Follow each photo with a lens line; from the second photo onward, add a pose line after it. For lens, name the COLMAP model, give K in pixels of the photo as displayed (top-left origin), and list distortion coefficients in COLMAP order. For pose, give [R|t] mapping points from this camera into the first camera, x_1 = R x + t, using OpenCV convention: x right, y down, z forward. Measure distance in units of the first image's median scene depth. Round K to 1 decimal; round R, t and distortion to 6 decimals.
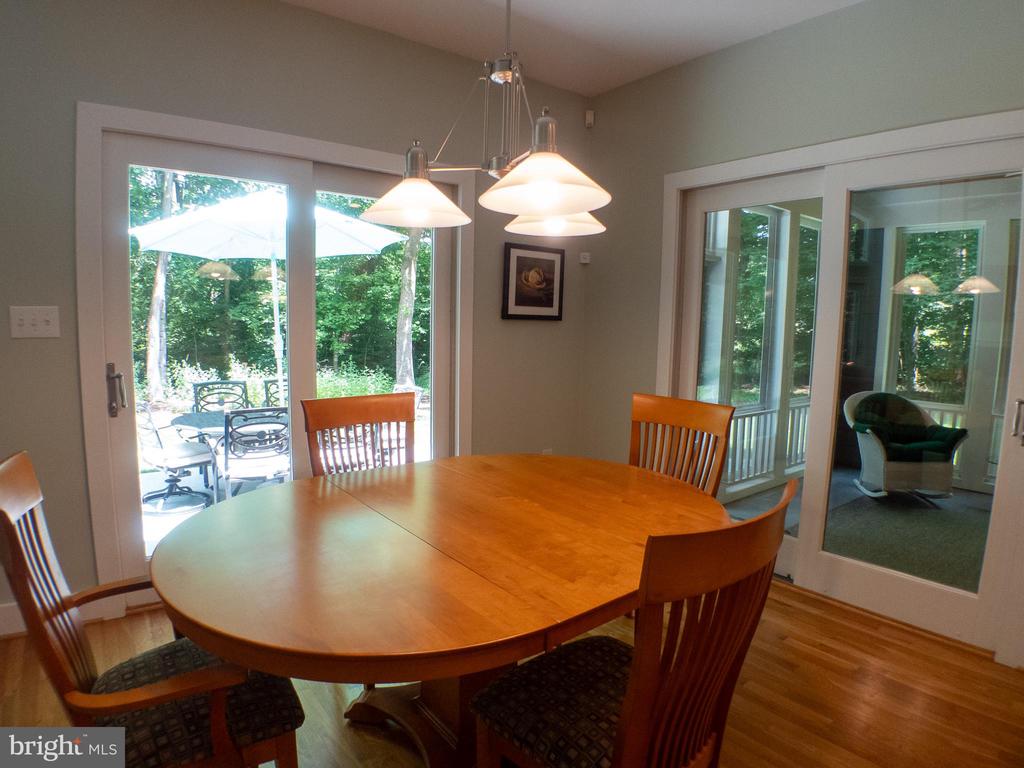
lens RADIAL K [[584.9, 0, 509.5], [0, 584.9, 390.2], [0, 0, 1]] dist [-0.094975, 0.003044]
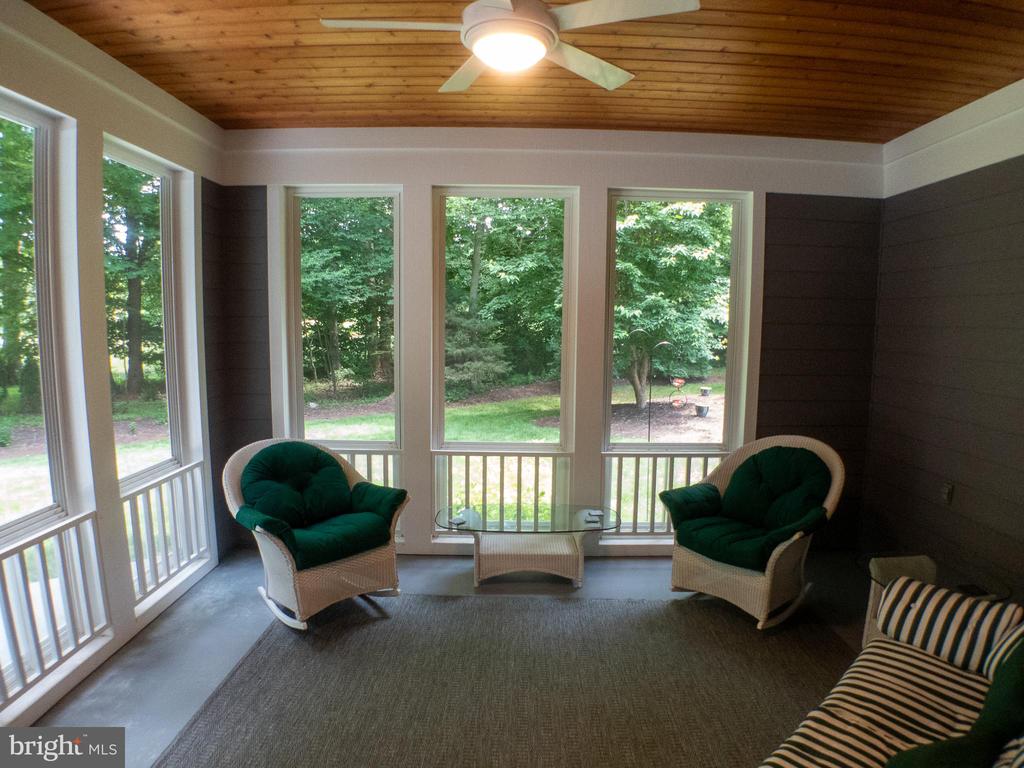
lens RADIAL K [[578.7, 0, 512.0], [0, 578.7, 384.0], [0, 0, 1]] dist [-0.135798, 0.028237]
pose [[0.604117, -0.097118, 0.790956, 0.446449], [0.095789, 0.994199, 0.048911, -0.091314], [-0.791118, 0.046217, 0.609915, 0.553712]]
